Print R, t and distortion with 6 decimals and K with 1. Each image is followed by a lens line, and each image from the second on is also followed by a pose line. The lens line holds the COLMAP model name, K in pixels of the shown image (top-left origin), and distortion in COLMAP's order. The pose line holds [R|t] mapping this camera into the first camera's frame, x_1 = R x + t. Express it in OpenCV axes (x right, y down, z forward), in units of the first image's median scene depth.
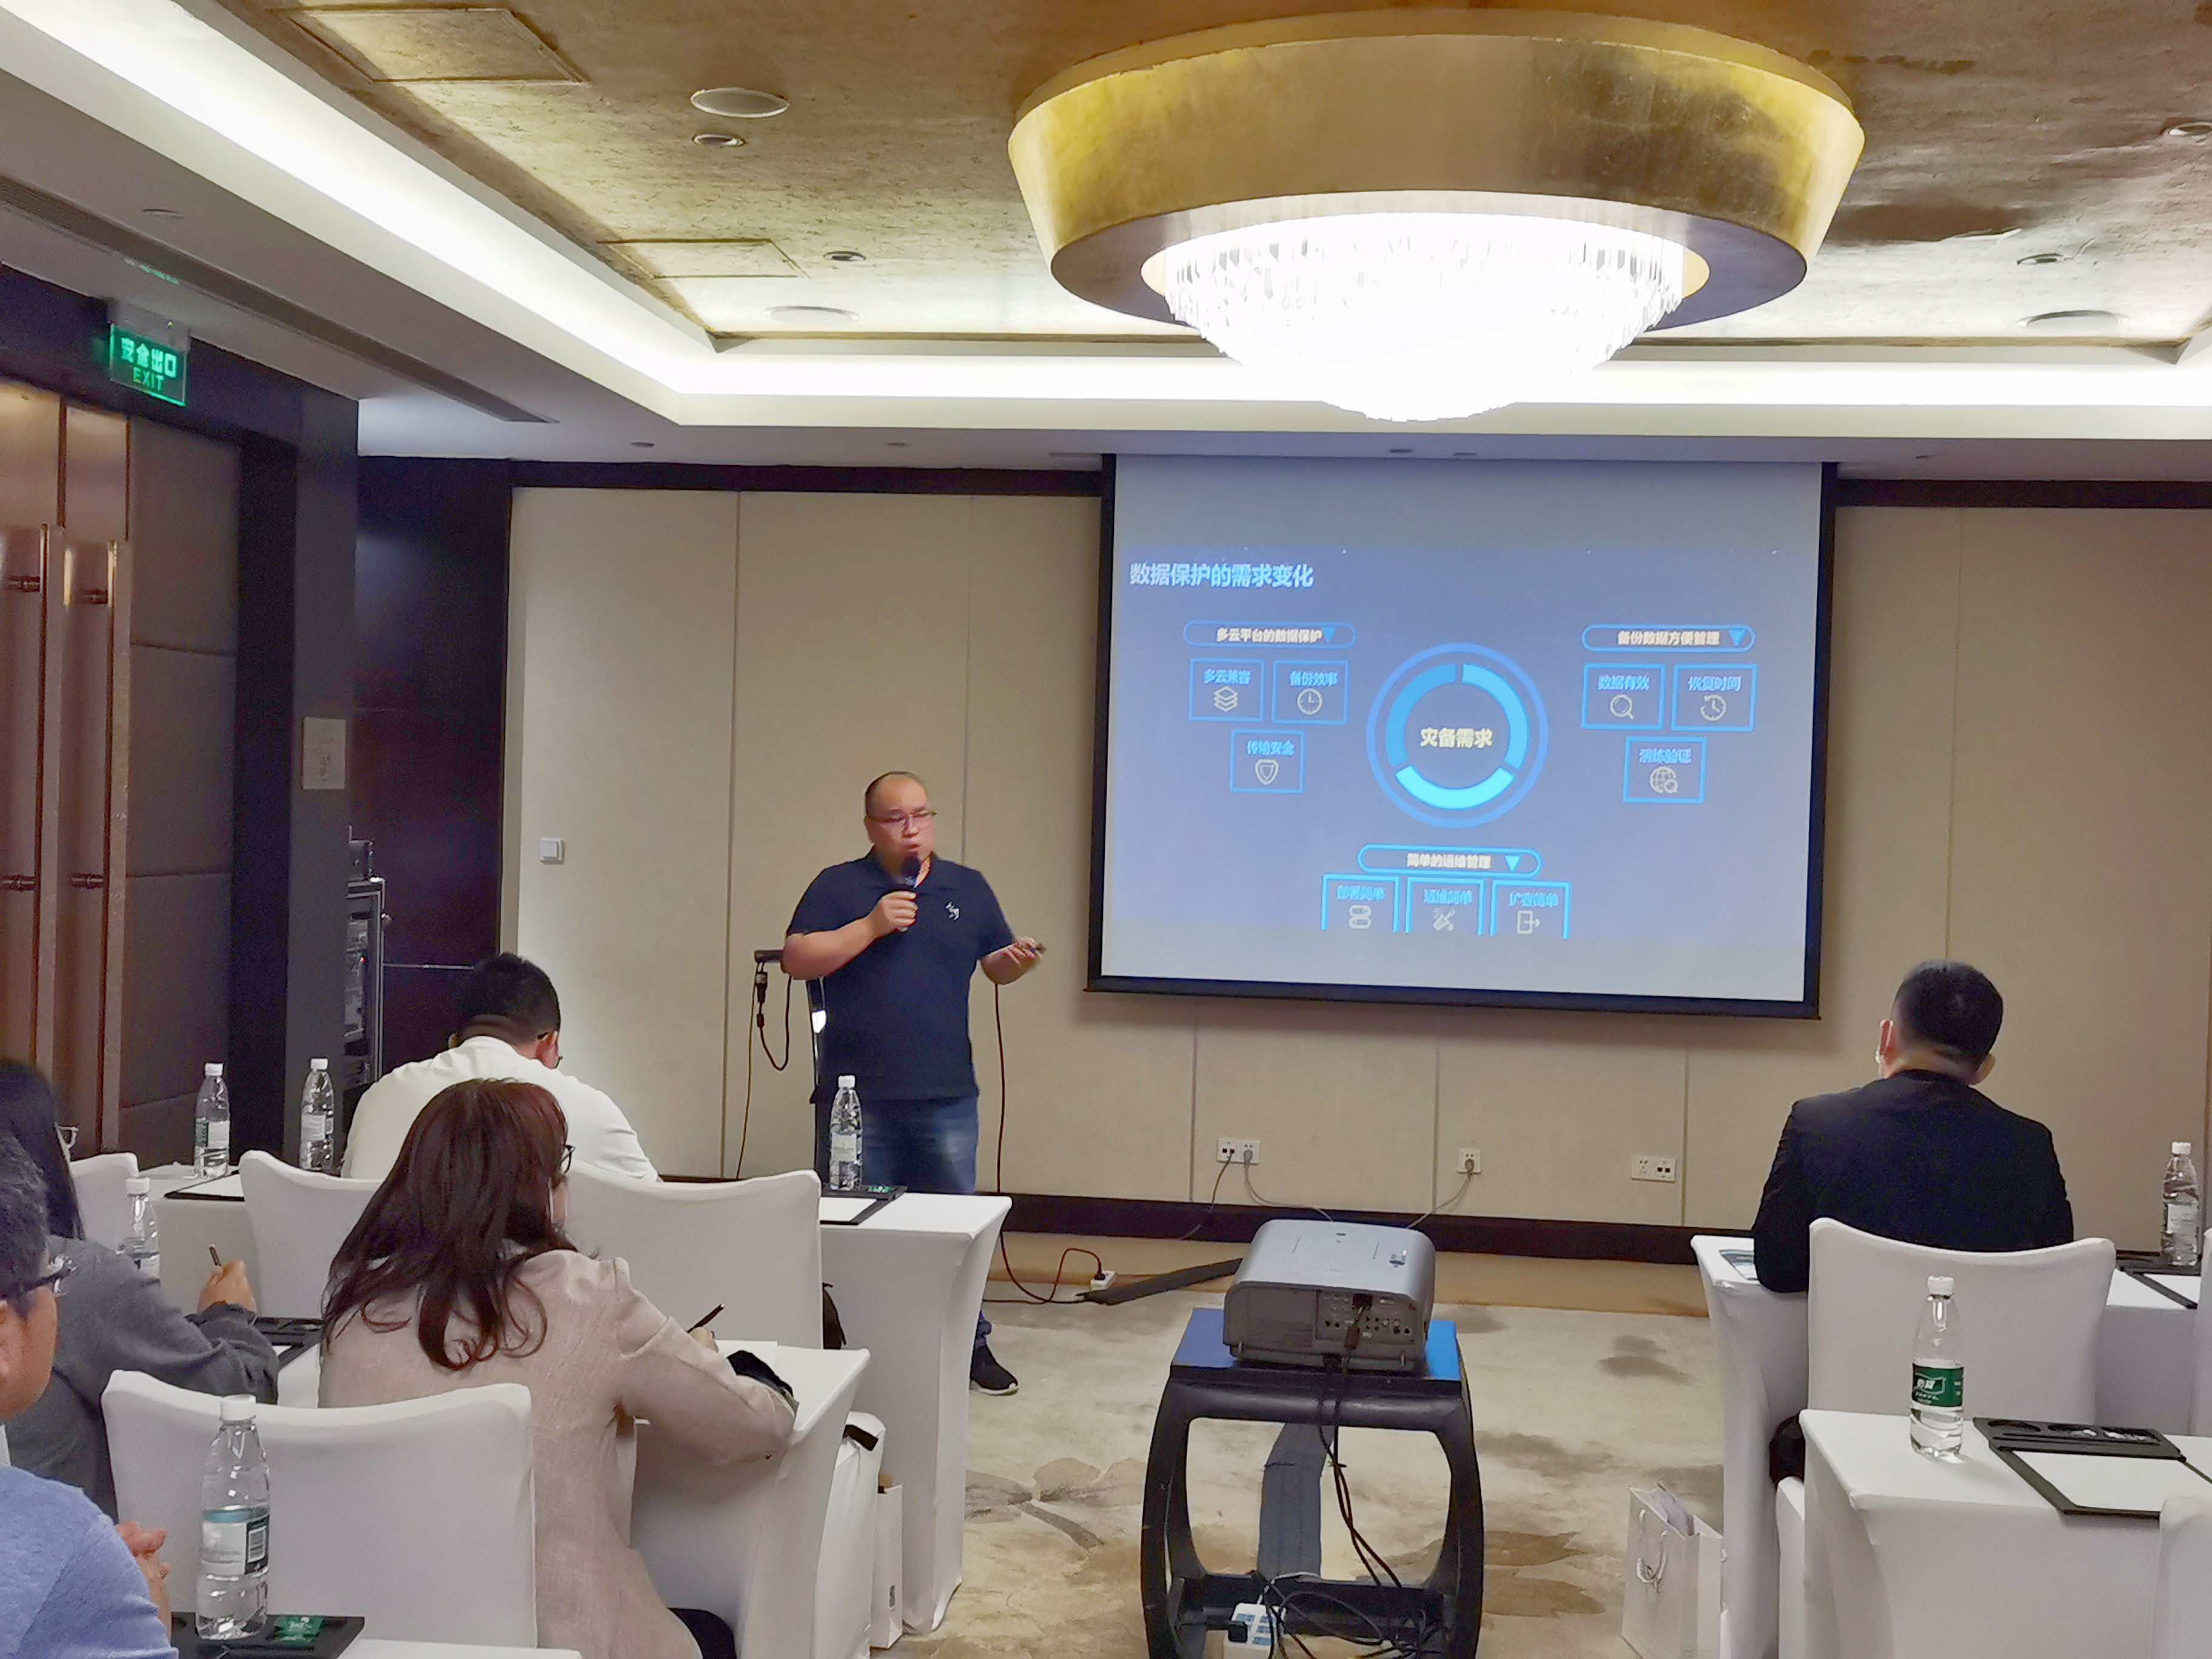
lens RADIAL K [[2599.4, 0, 1107.7], [0, 2599.4, 834.7], [0, 0, 1]] dist [-0.022305, 0.000000]
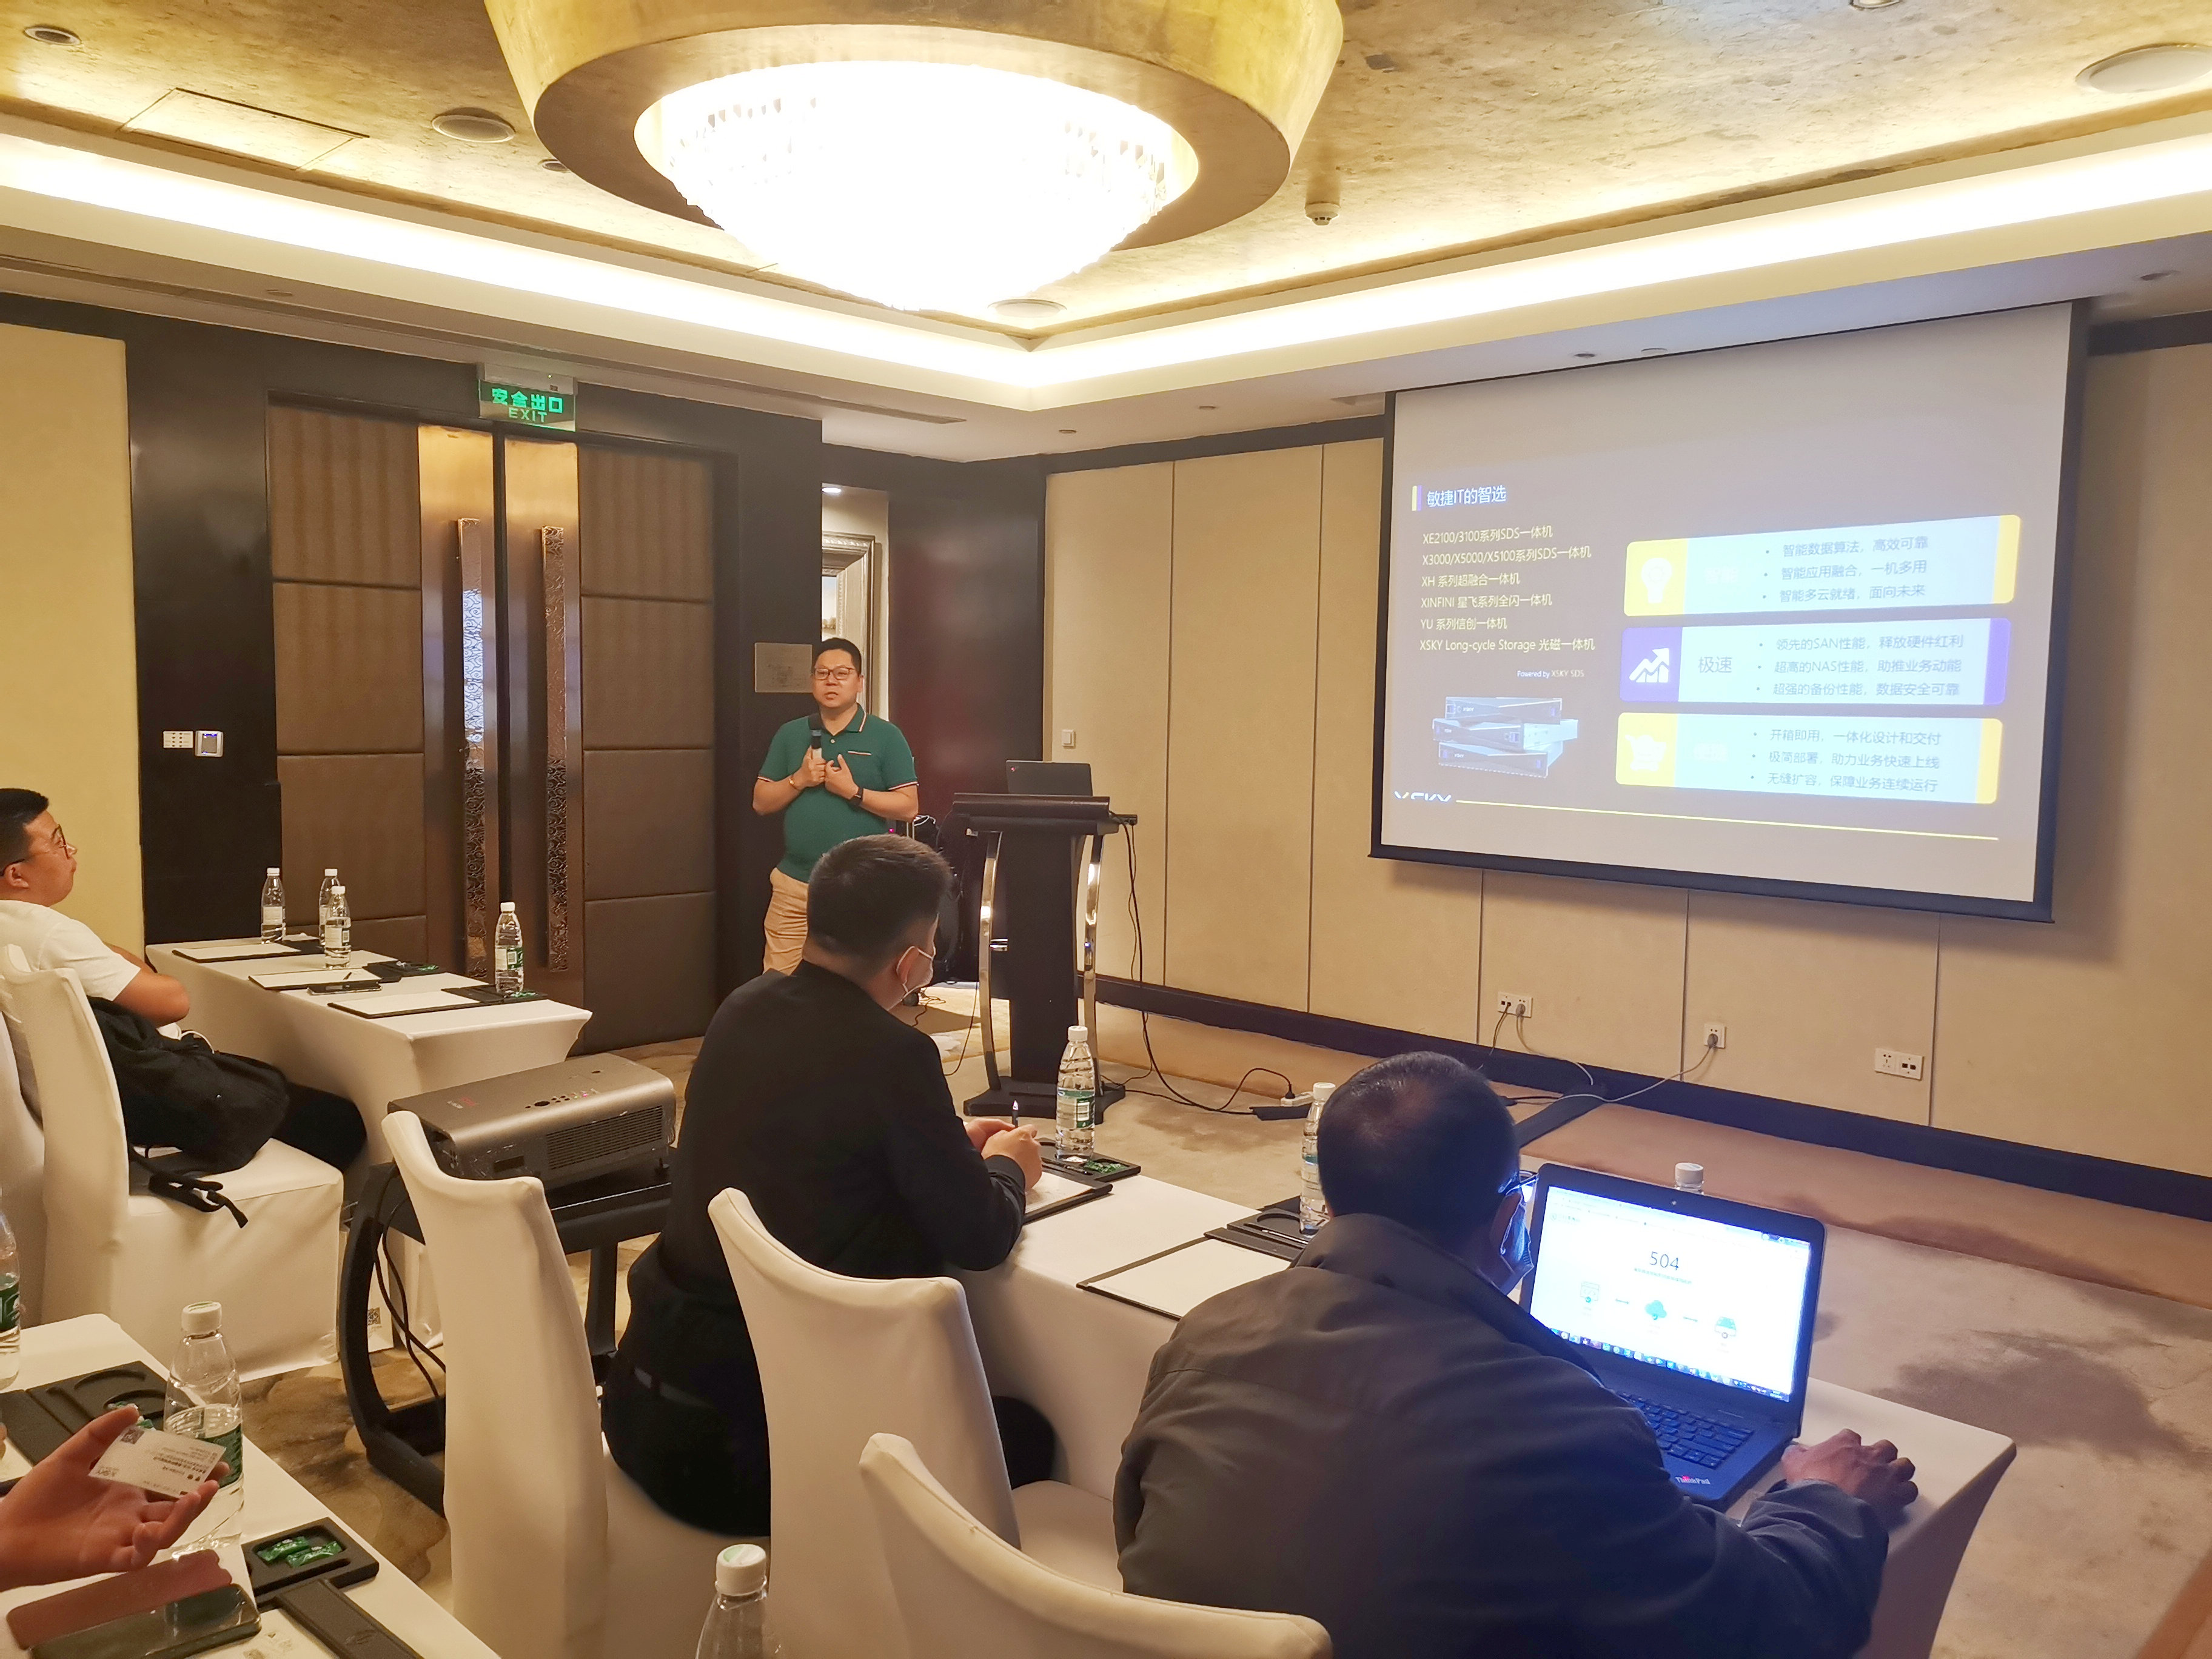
lens RADIAL K [[1703.8, 0, 1104.0], [0, 1703.8, 818.6], [0, 0, 1]] dist [0.002934, -0.001967]
pose [[0.786948, 0.031587, -0.616210, 0.374916], [-0.004879, 0.998976, 0.044976, 0.008252], [0.617000, -0.032388, 0.786297, 0.313959]]
